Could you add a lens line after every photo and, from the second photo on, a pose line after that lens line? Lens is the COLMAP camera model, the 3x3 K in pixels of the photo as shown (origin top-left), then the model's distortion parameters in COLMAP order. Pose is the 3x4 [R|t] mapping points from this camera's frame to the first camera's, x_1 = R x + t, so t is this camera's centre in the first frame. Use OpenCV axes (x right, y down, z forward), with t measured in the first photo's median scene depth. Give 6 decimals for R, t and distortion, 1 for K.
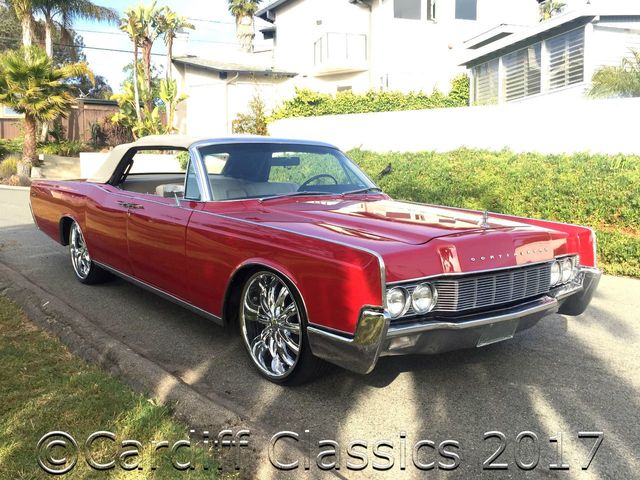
lens RADIAL K [[628.2, 0, 320.0], [0, 628.2, 240.0], [0, 0, 1]] dist [0.049903, 0.013902]
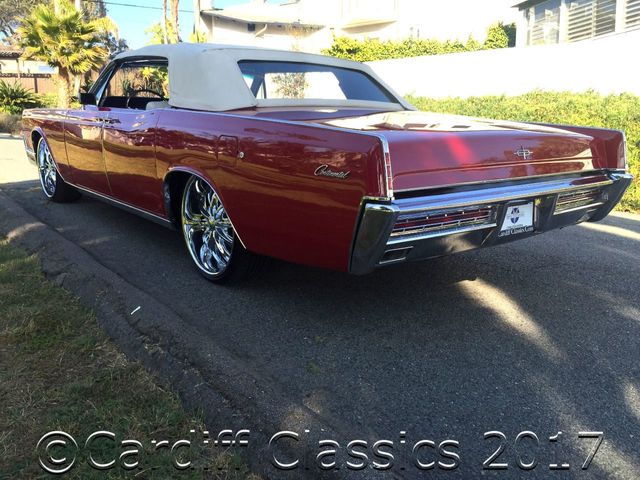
lens RADIAL K [[545.5, 0, 320.0], [0, 545.5, 240.0], [0, 0, 1]] dist [0.076253, -0.104828]
pose [[0.999987, -0.003810, 0.003404, -0.050549], [0.003490, 0.995975, 0.089568, -0.001313], [-0.003731, -0.089555, 0.995975, 0.096543]]
